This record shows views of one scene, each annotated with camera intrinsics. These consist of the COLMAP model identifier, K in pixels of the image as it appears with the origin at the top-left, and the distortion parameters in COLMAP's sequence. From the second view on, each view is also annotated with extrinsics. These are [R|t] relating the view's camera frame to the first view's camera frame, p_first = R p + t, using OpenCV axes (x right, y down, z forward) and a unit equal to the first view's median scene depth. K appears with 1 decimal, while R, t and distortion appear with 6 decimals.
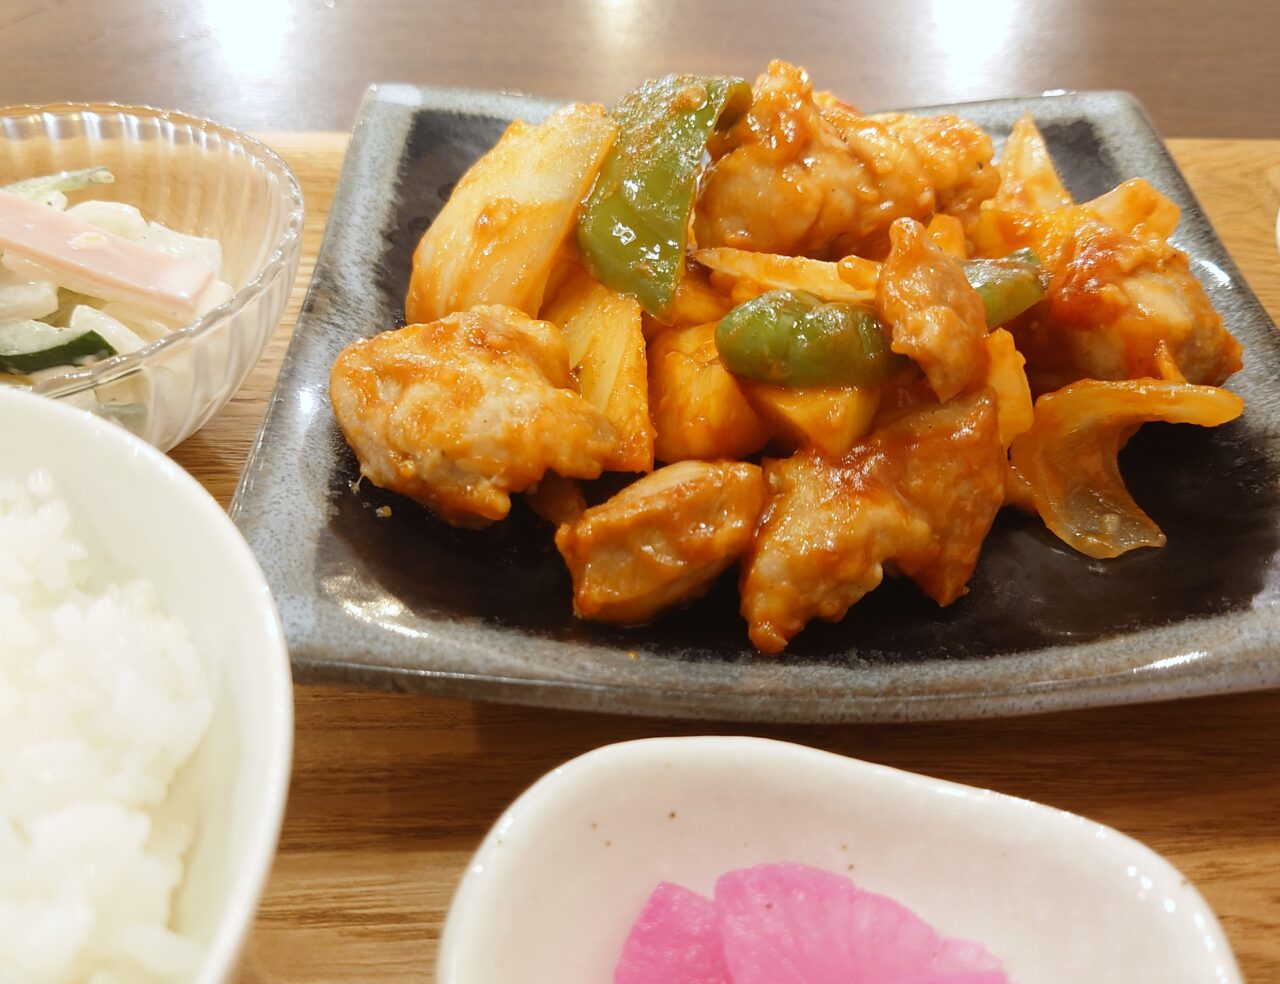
lens RADIAL K [[1432.6, 0, 639.8], [0, 1432.6, 491.9], [0, 0, 1]] dist [0.012960, 0.000000]
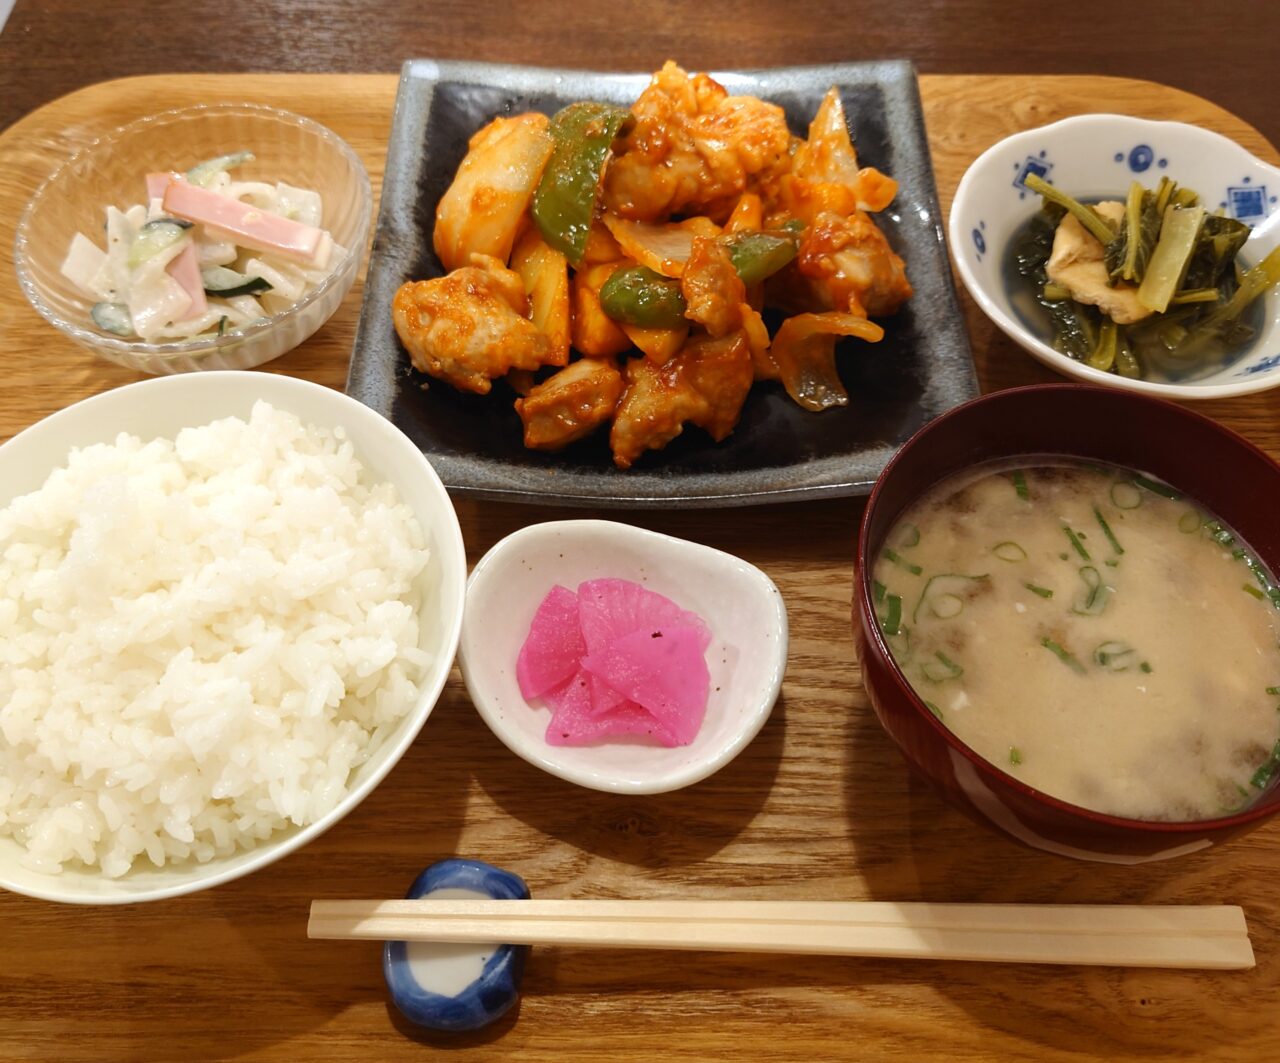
lens RADIAL K [[1493.3, 0, 639.8], [0, 1493.3, 531.4], [0, 0, 1]] dist [0.000453, 0.000000]
pose [[0.999228, 0.012313, -0.037299, 0.174624], [-0.001440, 0.960441, 0.278479, -0.342122], [0.039252, -0.278210, 0.959718, -0.901334]]
